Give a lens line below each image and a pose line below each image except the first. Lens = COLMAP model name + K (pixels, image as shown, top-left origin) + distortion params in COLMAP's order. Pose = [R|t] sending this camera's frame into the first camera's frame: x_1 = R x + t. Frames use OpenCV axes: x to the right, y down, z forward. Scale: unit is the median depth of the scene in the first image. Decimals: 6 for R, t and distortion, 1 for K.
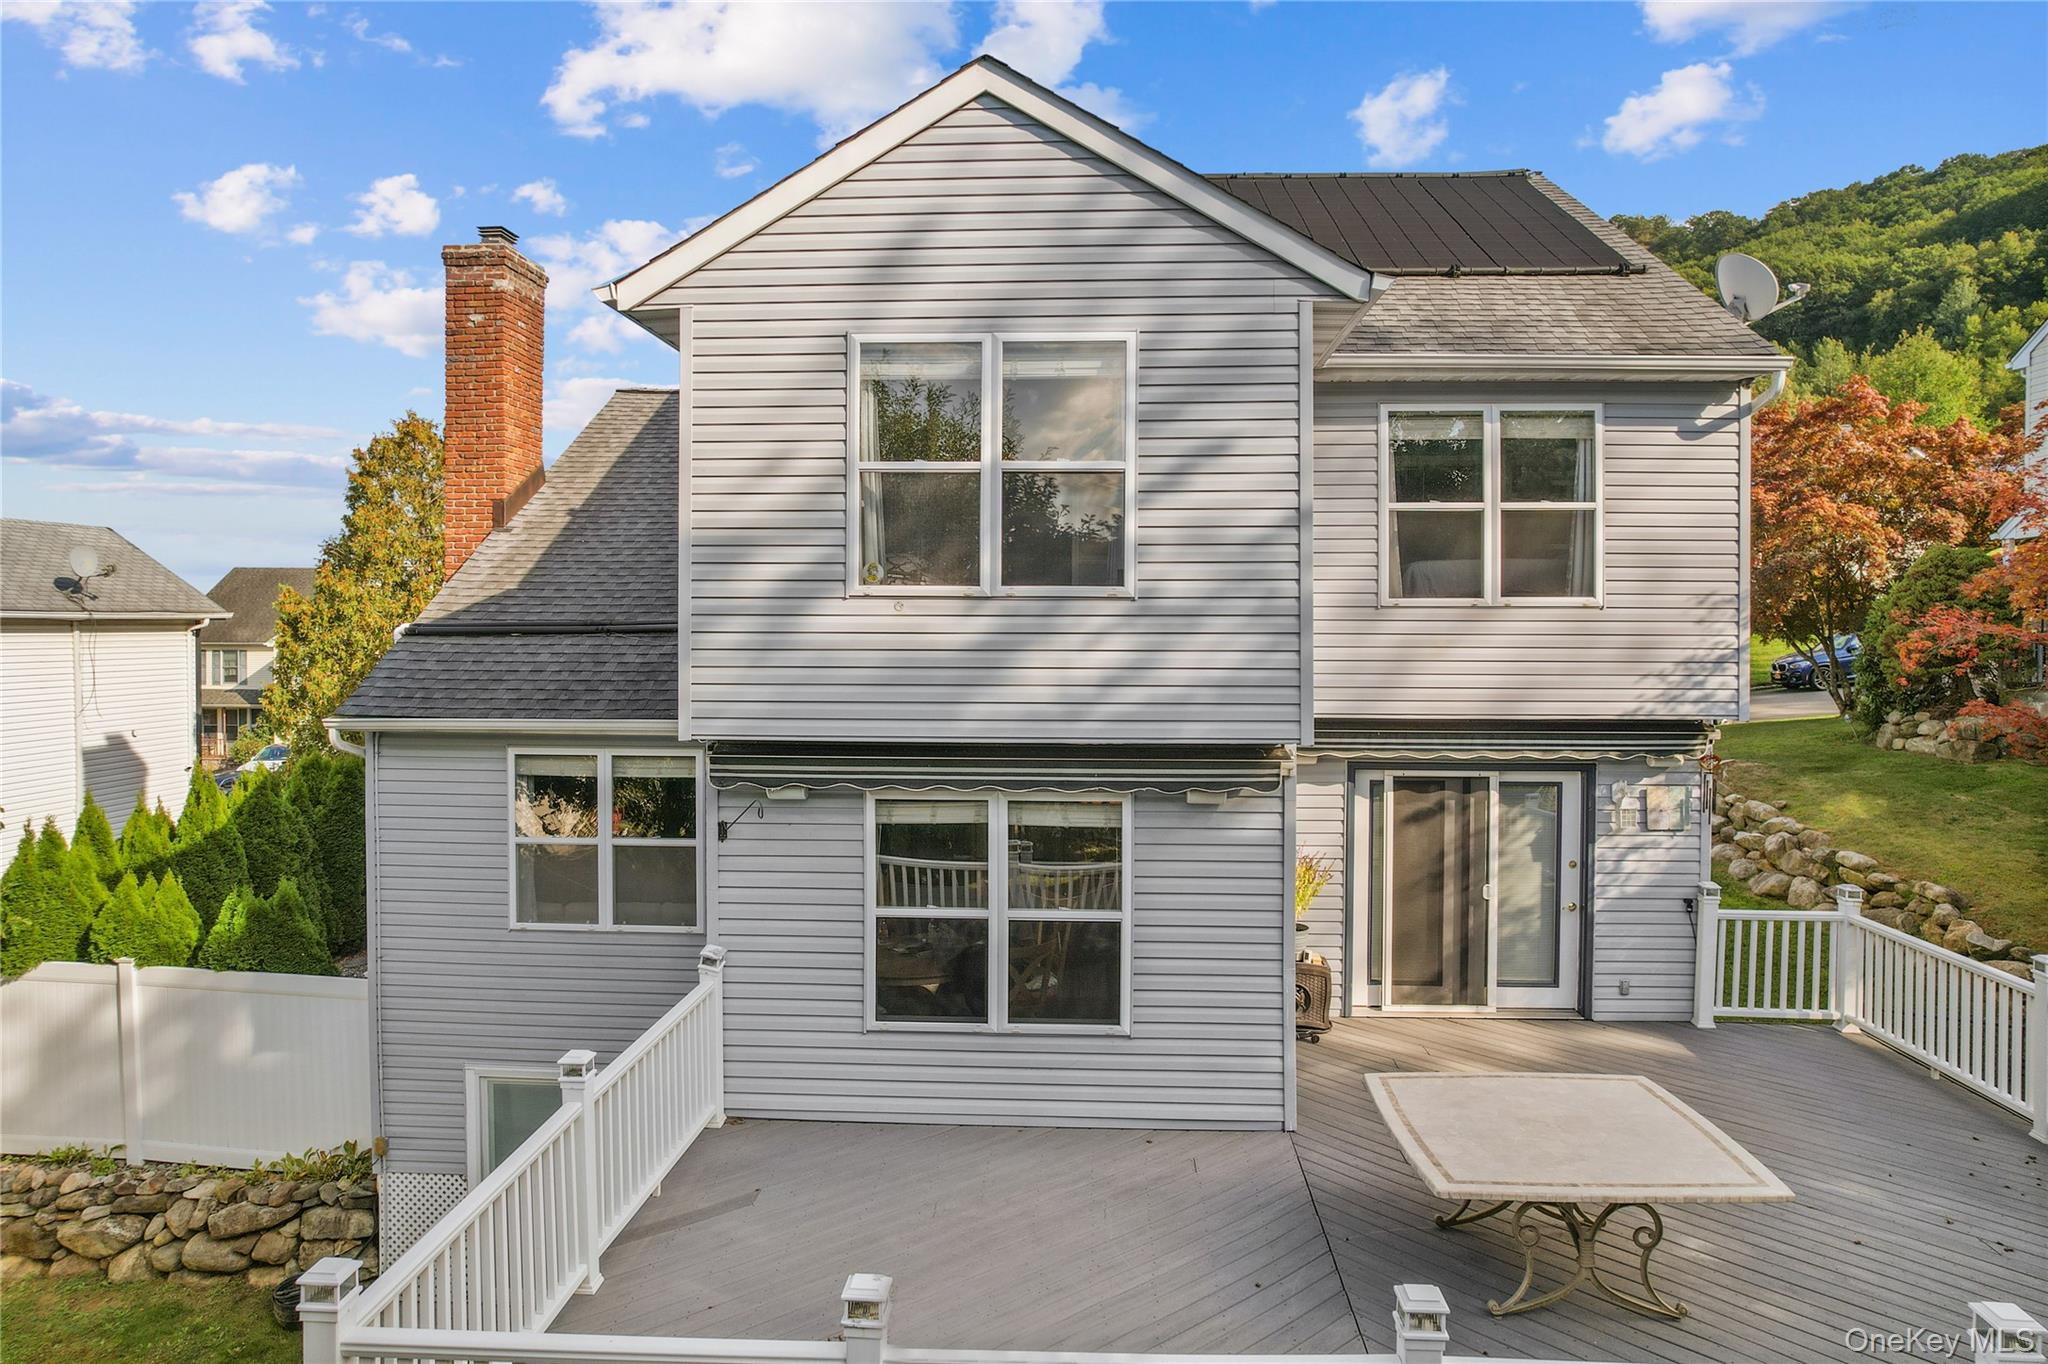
lens RADIAL K [[1319.7, 0, 1020.6], [0, 1319.7, 669.8], [0, 0, 1]] dist [-0.072666, 0.078792]
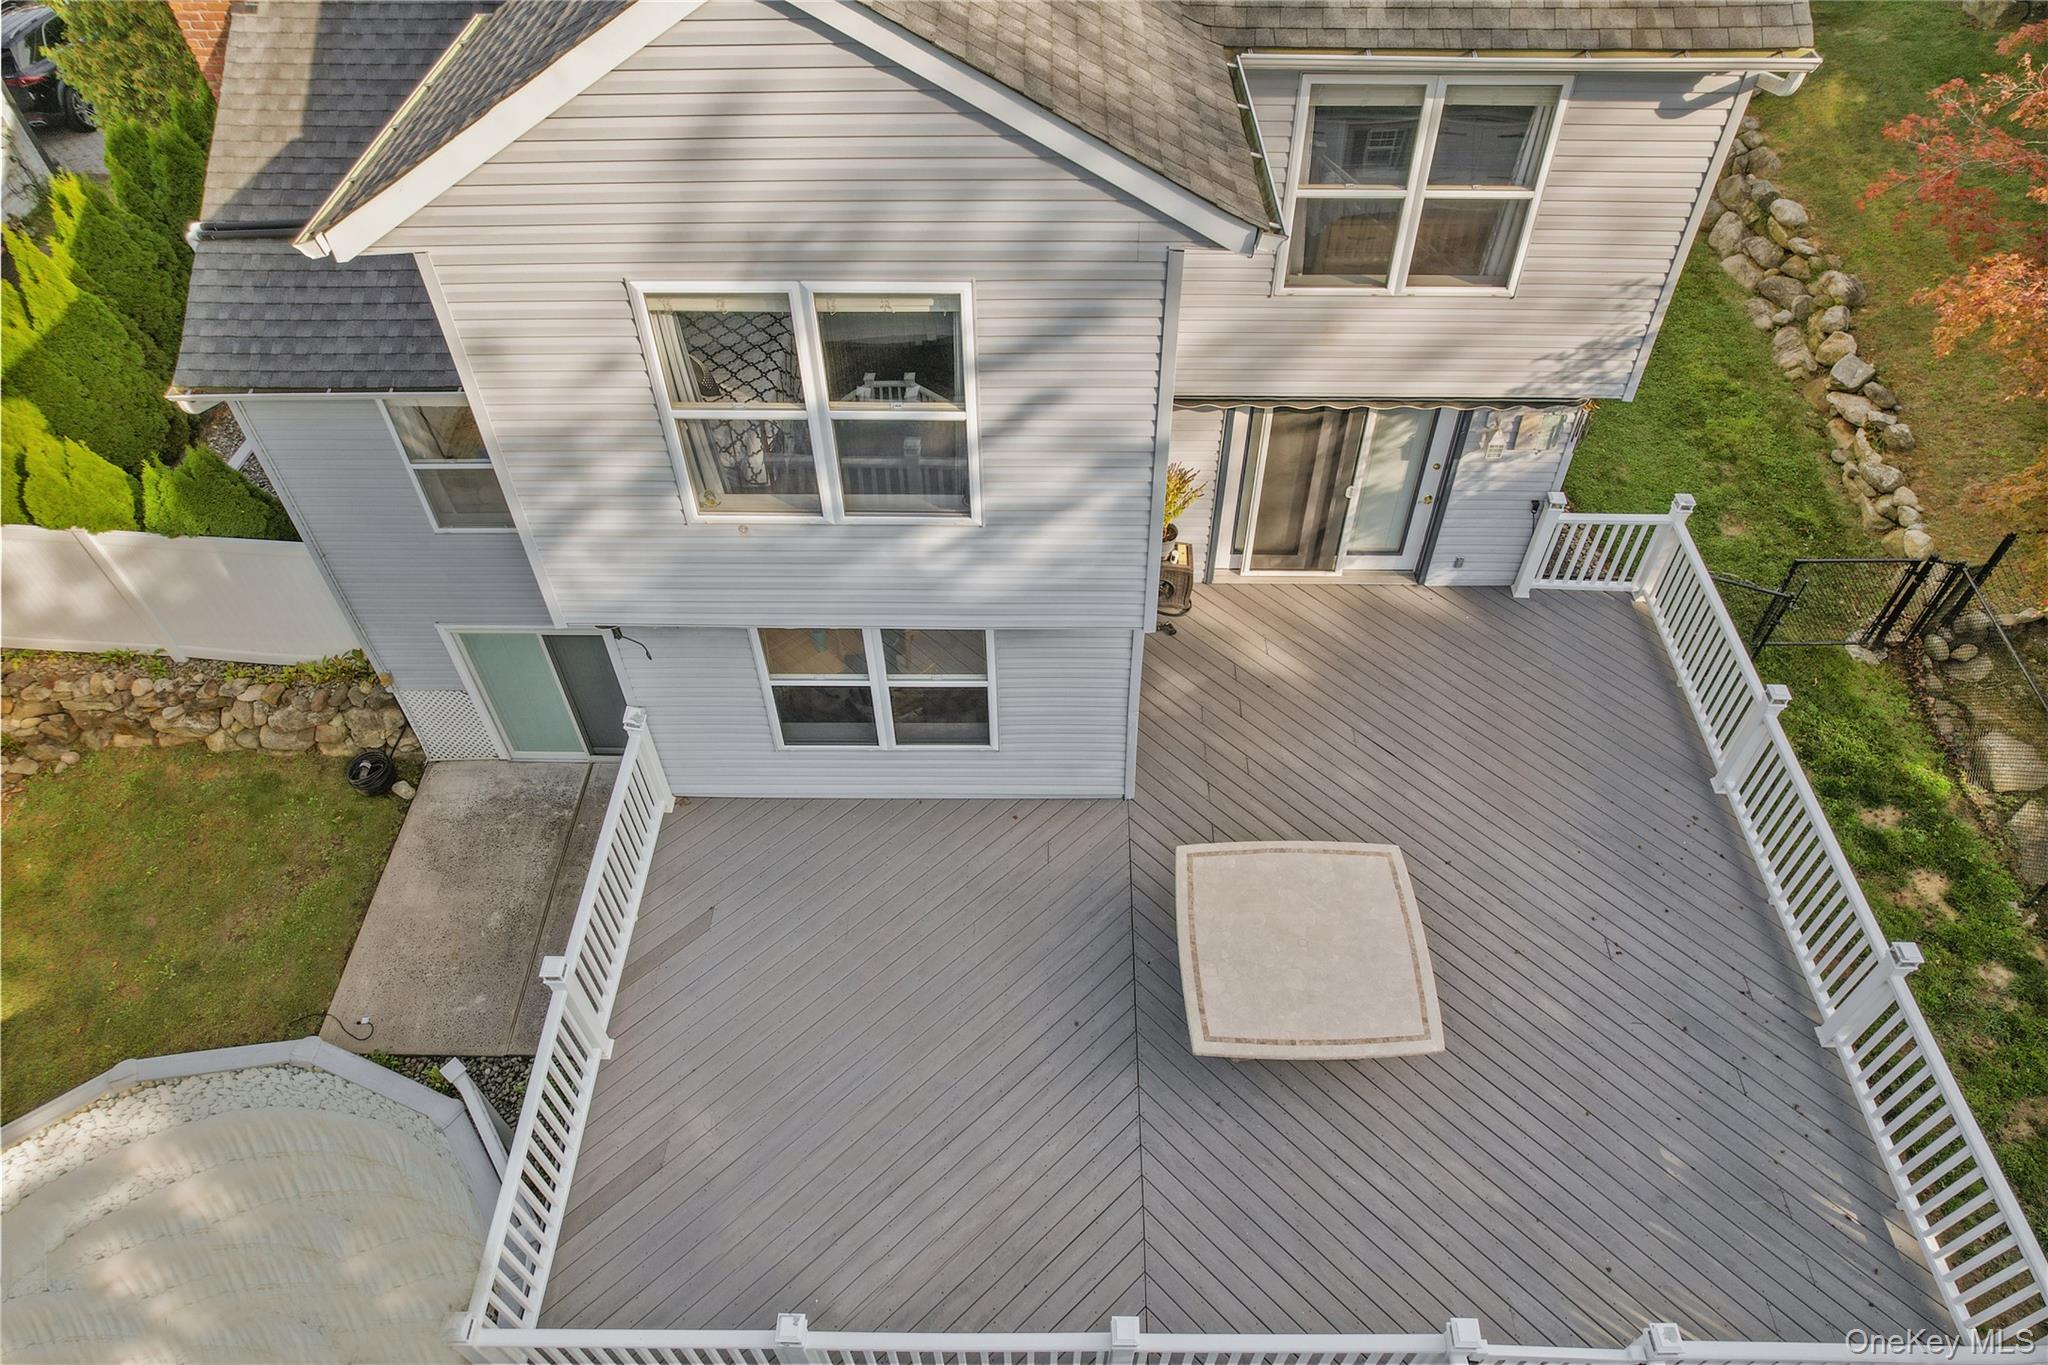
lens RADIAL K [[1280.3, 0, 1015.4], [0, 1280.3, 681.5], [0, 0, 1]] dist [-0.018929, 0.001070]
pose [[0.999185, -0.039107, 0.010046, 0.072384], [0.020188, 0.699354, 0.714490, -0.486658], [-0.034967, -0.713704, 0.699574, 0.182941]]
